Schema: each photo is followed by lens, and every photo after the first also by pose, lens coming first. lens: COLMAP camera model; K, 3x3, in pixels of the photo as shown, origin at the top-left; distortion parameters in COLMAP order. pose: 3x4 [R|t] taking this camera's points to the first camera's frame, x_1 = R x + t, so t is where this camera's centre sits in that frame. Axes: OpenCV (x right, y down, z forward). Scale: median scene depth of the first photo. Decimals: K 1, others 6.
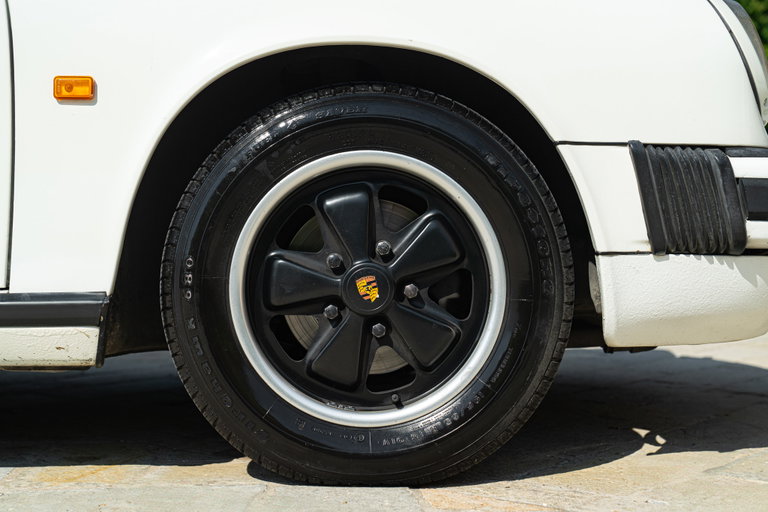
lens RADIAL K [[1258.5, 0, 384.0], [0, 1258.5, 256.0], [0, 0, 1]] dist [0.047187, 0.081844]
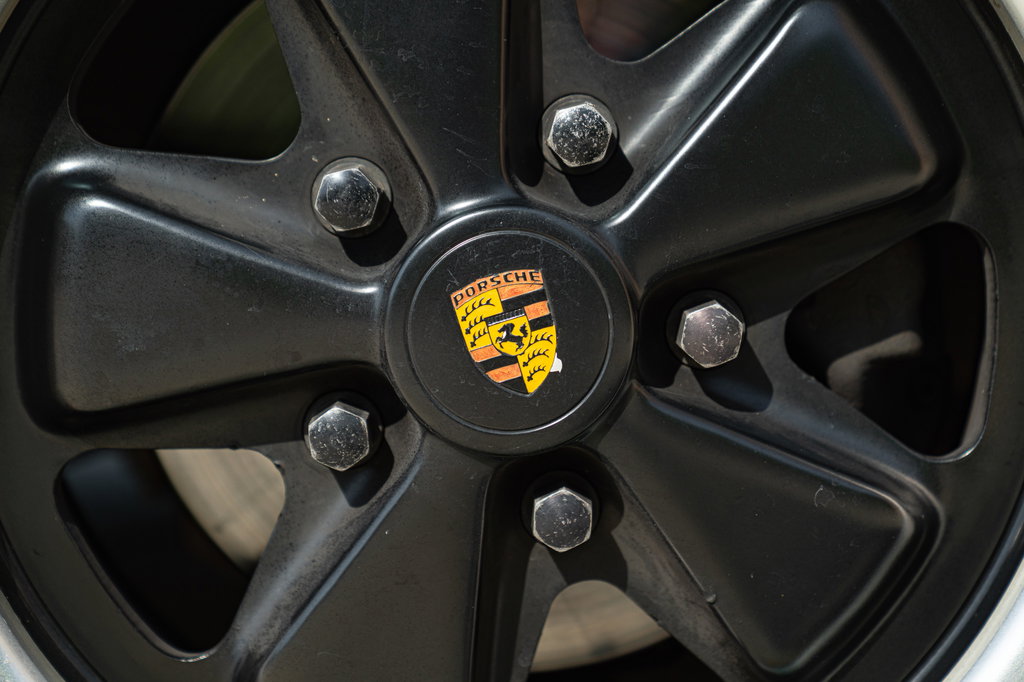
lens RADIAL K [[2076.0, 0, 512.0], [0, 2076.0, 341.0], [0, 0, 1]] dist [0.024945, 0.098035]
pose [[0.999885, -0.013661, -0.006561, -0.009937], [0.014263, 0.994617, 0.102633, -0.007745], [0.005123, -0.102715, 0.994698, 0.647205]]
